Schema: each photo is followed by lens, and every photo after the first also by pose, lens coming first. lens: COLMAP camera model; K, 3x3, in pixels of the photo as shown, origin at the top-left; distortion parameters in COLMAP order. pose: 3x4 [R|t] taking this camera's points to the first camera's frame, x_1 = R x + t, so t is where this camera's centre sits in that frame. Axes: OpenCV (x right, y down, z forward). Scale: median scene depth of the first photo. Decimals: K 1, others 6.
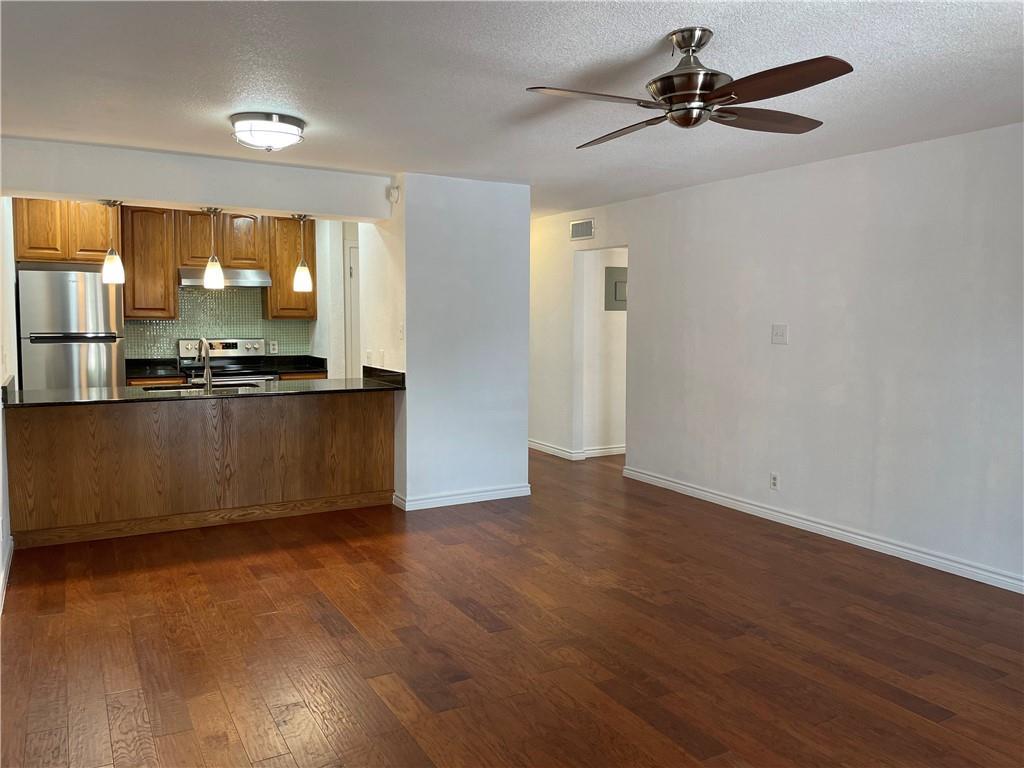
lens RADIAL K [[779.8, 0, 514.2], [0, 779.8, 374.5], [0, 0, 1]] dist [0.085001, -0.121780]
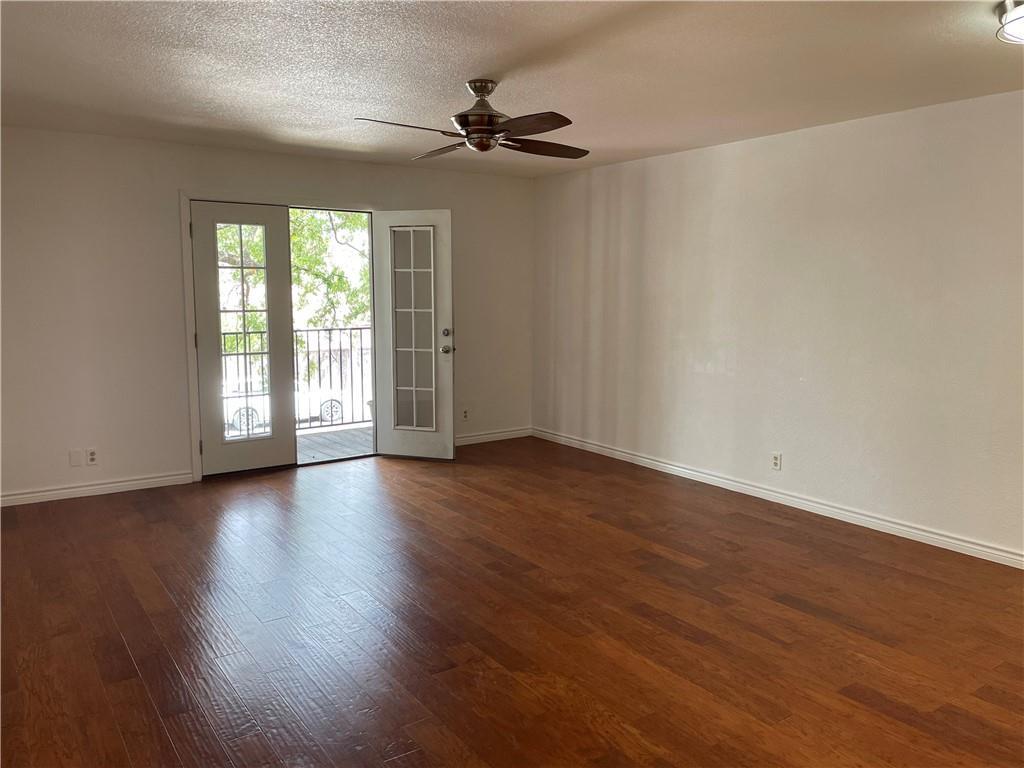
lens RADIAL K [[779.8, 0, 516.9], [0, 779.8, 405.2], [0, 0, 1]] dist [0.085001, -0.121780]
pose [[-0.995046, 0.000074, -0.099415, 0.146966], [-0.022594, 0.973664, 0.226865, -0.092615], [0.096813, 0.227988, -0.968839, 1.194307]]
